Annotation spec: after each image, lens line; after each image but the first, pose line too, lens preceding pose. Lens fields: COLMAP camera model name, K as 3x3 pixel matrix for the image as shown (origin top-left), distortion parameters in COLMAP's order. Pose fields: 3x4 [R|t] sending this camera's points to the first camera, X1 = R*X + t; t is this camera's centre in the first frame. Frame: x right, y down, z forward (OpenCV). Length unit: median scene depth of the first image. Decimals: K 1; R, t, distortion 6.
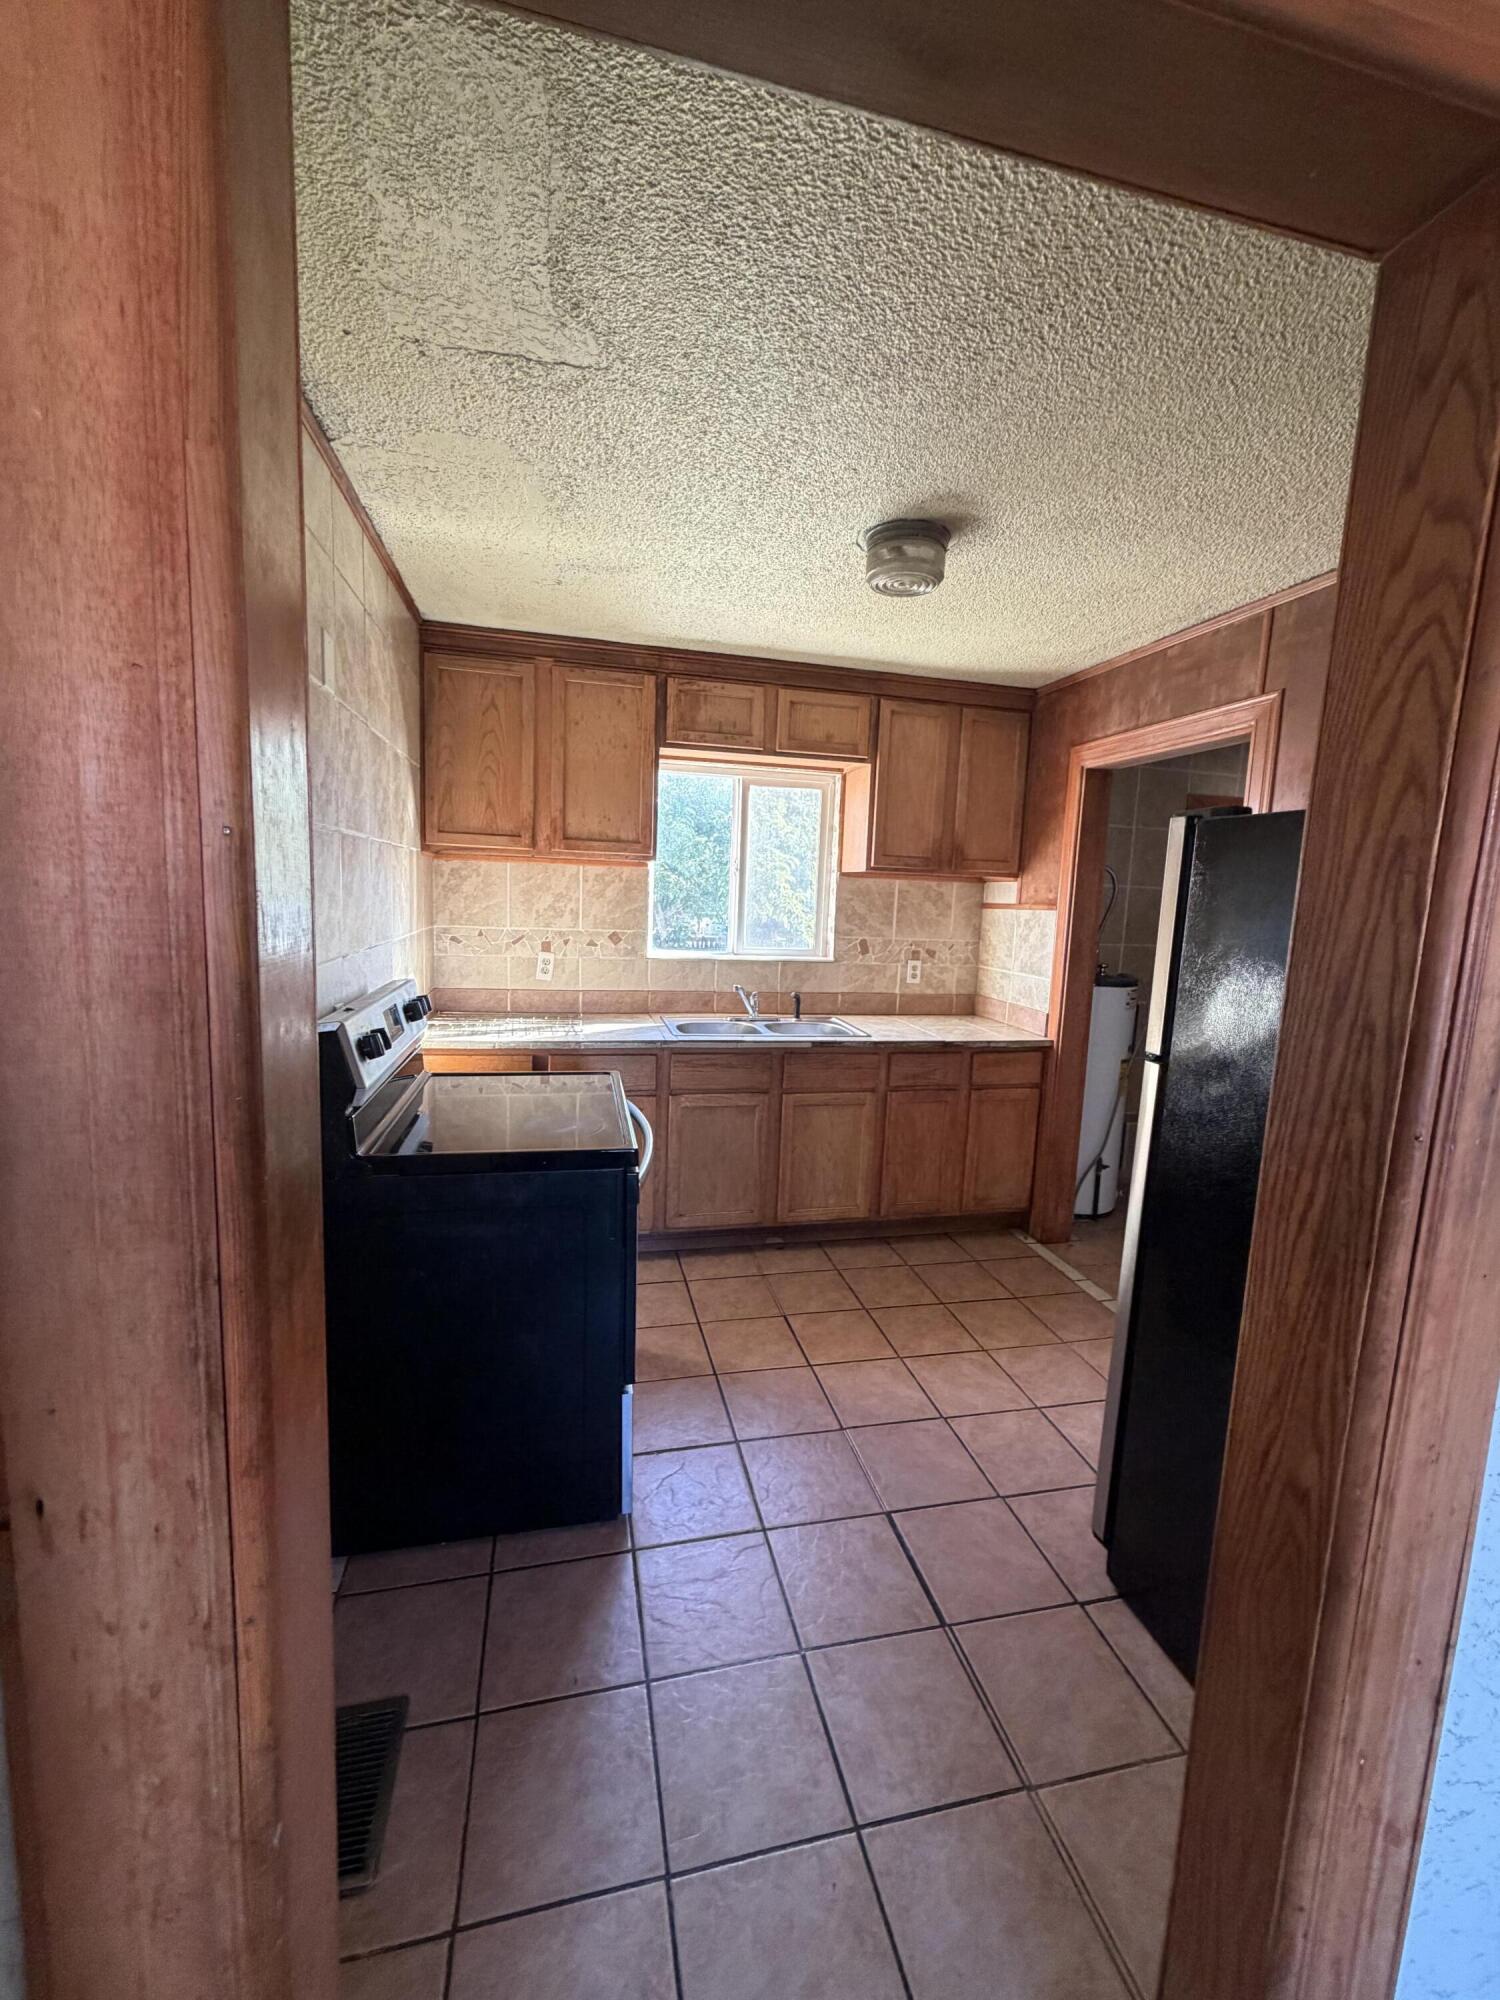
lens RADIAL K [[790.9, 0, 745.7], [0, 790.9, 996.6], [0, 0, 1]] dist [-0.007735, 0.000010]
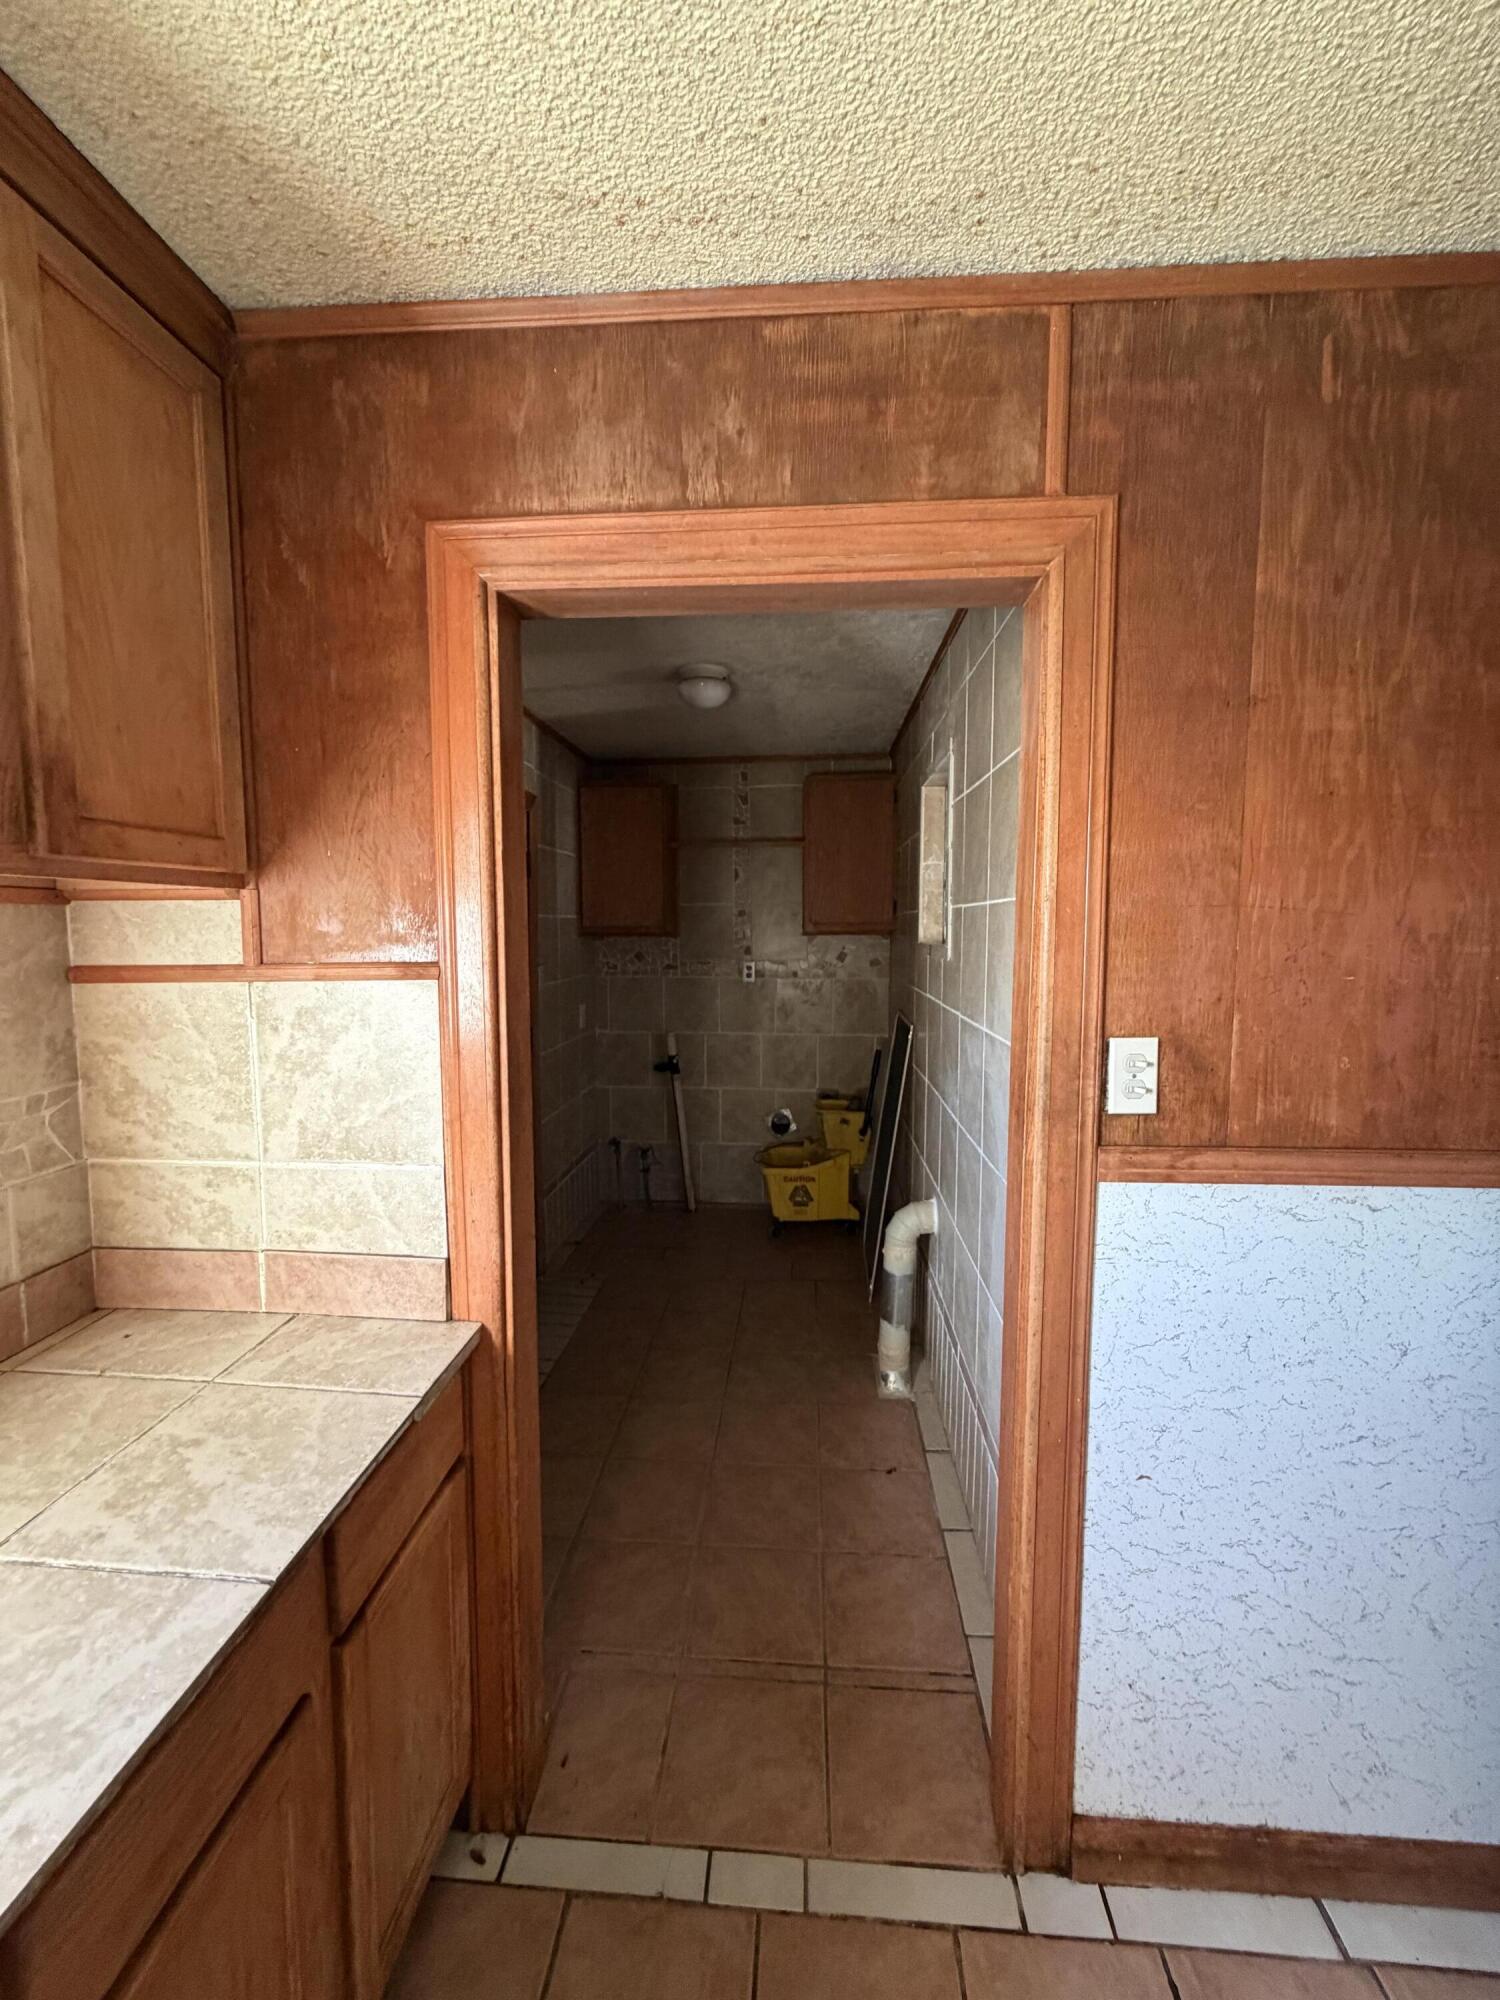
lens RADIAL K [[795.6, 0, 750.9], [0, 795.6, 990.9], [0, 0, 1]] dist [0.000494, -0.000200]
pose [[0.294735, -0.120678, 0.947928, 0.095491], [0.133927, 0.987419, 0.084064, -0.122243], [-0.946147, 0.102176, 0.307189, 0.798046]]
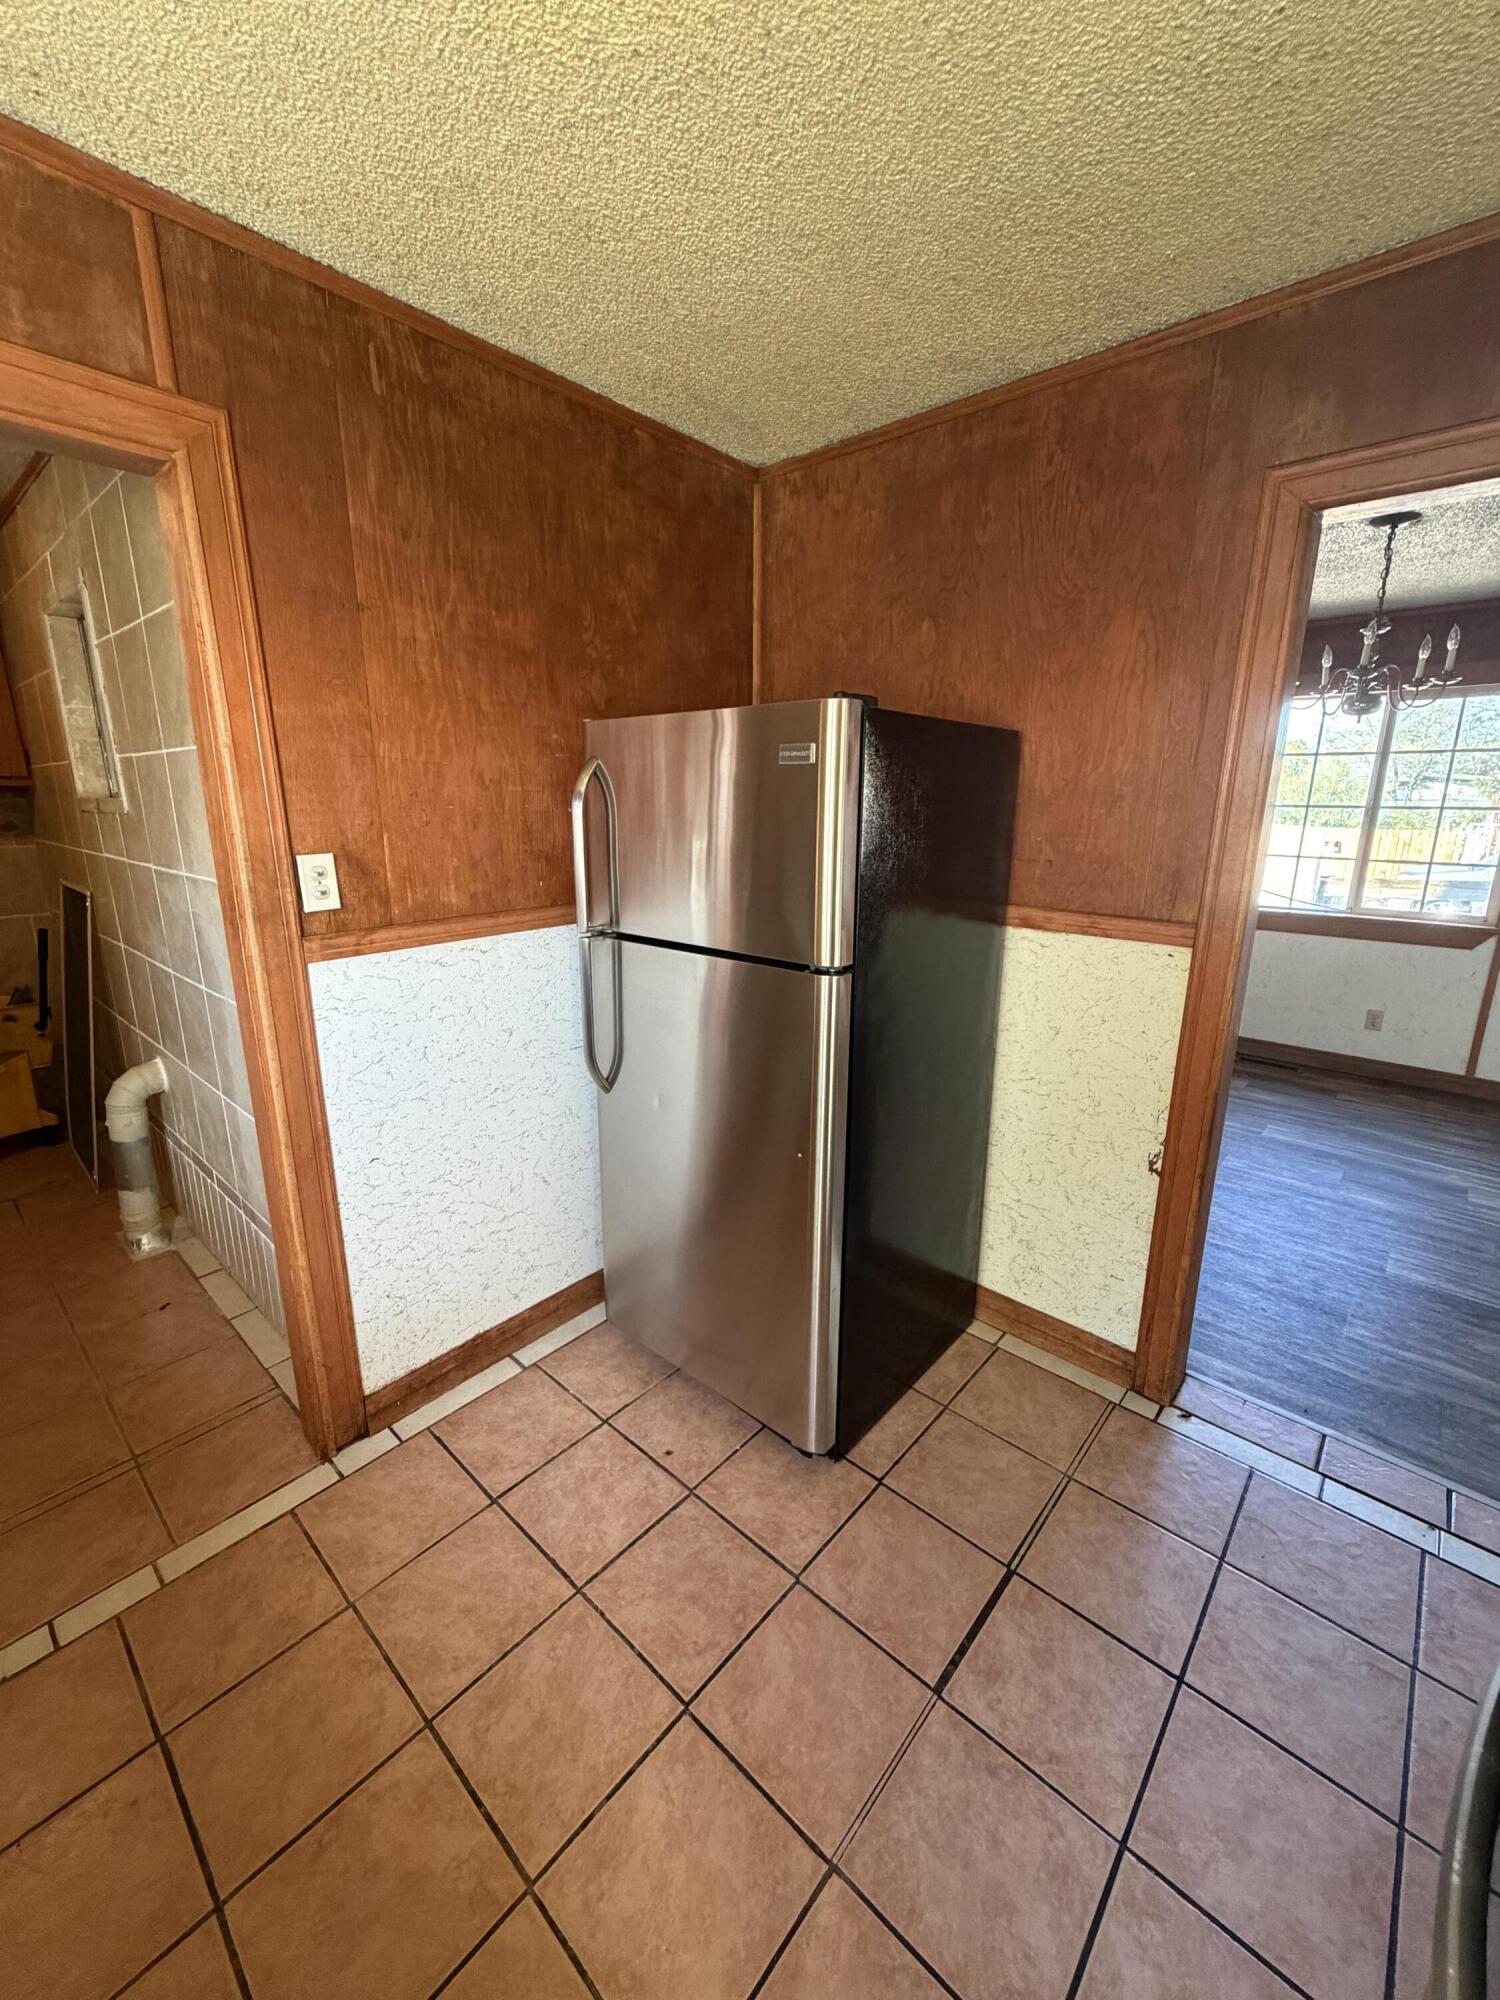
lens RADIAL K [[795.6, 0, 750.9], [0, 795.6, 990.9], [0, 0, 1]] dist [0.000494, -0.000200]
pose [[-0.579360, -0.238487, 0.779401, -0.079534], [0.077121, 0.935906, 0.343703, -0.116997], [-0.811415, 0.259235, -0.523834, 0.808432]]
